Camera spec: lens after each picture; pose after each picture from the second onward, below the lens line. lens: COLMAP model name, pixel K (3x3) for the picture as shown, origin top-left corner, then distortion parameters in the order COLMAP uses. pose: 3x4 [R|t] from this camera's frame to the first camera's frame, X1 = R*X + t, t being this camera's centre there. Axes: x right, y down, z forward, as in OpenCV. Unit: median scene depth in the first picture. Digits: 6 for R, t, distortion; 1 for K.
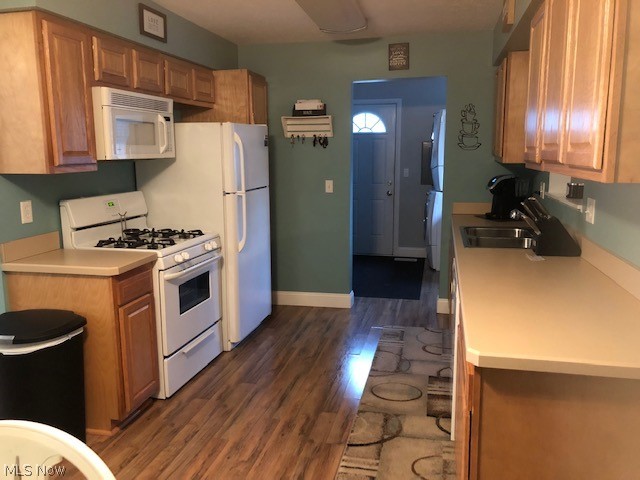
lens RADIAL K [[520.4, 0, 321.6], [0, 520.4, 238.8], [0, 0, 1]] dist [0.024616, -0.036987]
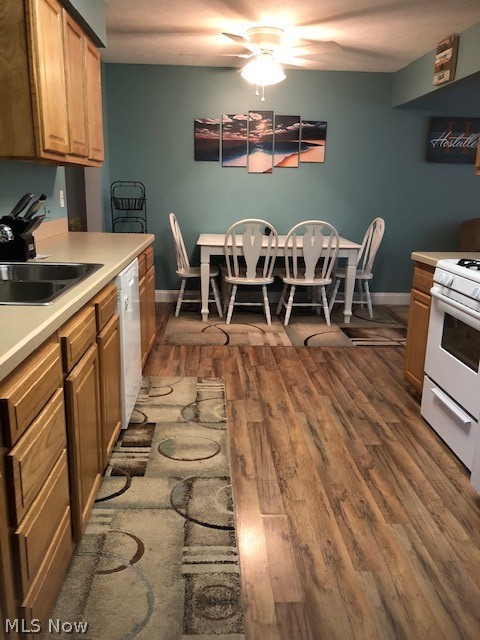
lens RADIAL K [[520.4, 0, 241.0], [0, 520.4, 323.8], [0, 0, 1]] dist [0.024616, -0.036987]
pose [[-0.961179, 0.051333, -0.271110, 0.281563], [-0.063955, 0.914339, 0.399869, -0.214078], [0.268412, 0.401684, -0.875560, 1.689714]]
